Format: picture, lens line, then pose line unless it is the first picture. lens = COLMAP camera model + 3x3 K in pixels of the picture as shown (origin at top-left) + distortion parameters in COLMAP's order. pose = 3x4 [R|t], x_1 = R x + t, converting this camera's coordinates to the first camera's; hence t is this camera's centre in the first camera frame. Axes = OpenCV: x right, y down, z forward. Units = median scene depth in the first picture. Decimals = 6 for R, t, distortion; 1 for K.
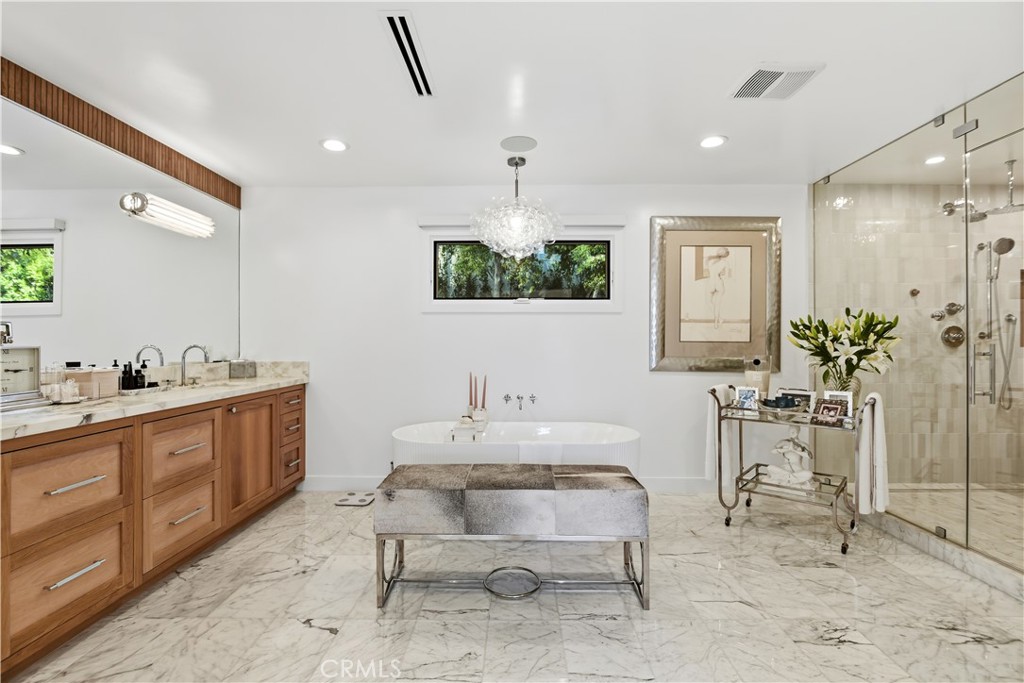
lens RADIAL K [[473.3, 0, 512.0], [0, 473.3, 341.5], [0, 0, 1]] dist [-0.022402, -0.000646]
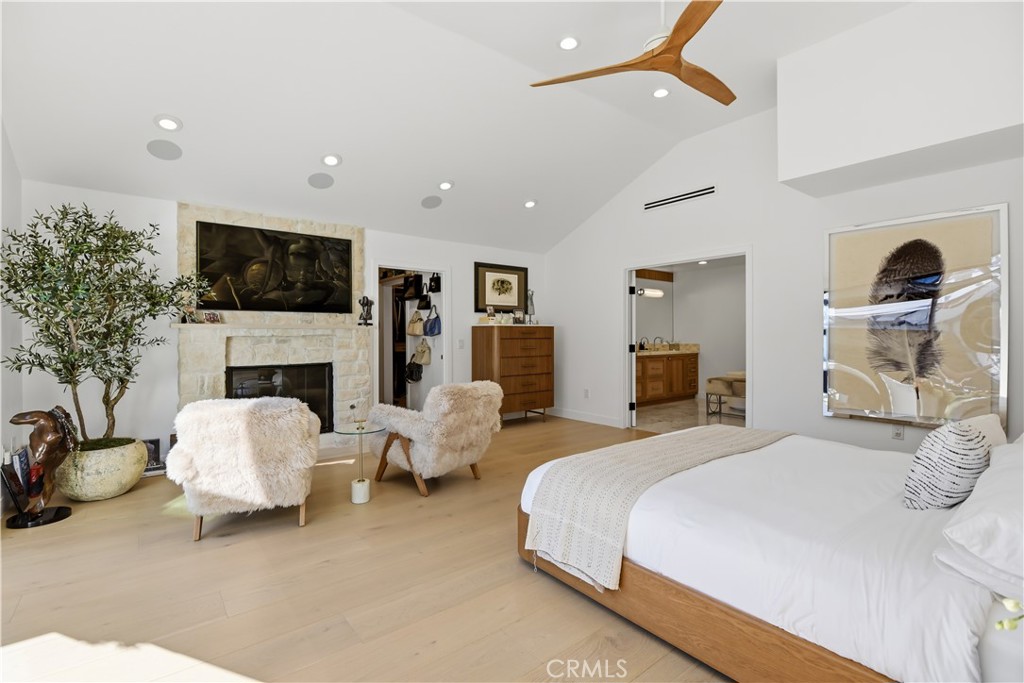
lens RADIAL K [[473.3, 0, 512.0], [0, 473.3, 341.5], [0, 0, 1]] dist [-0.022402, -0.000646]
pose [[0.634506, 0.005219, -0.772900, 1.021031], [0.009363, 0.999852, 0.014438, -0.015995], [0.772861, -0.016397, 0.634363, -1.572987]]
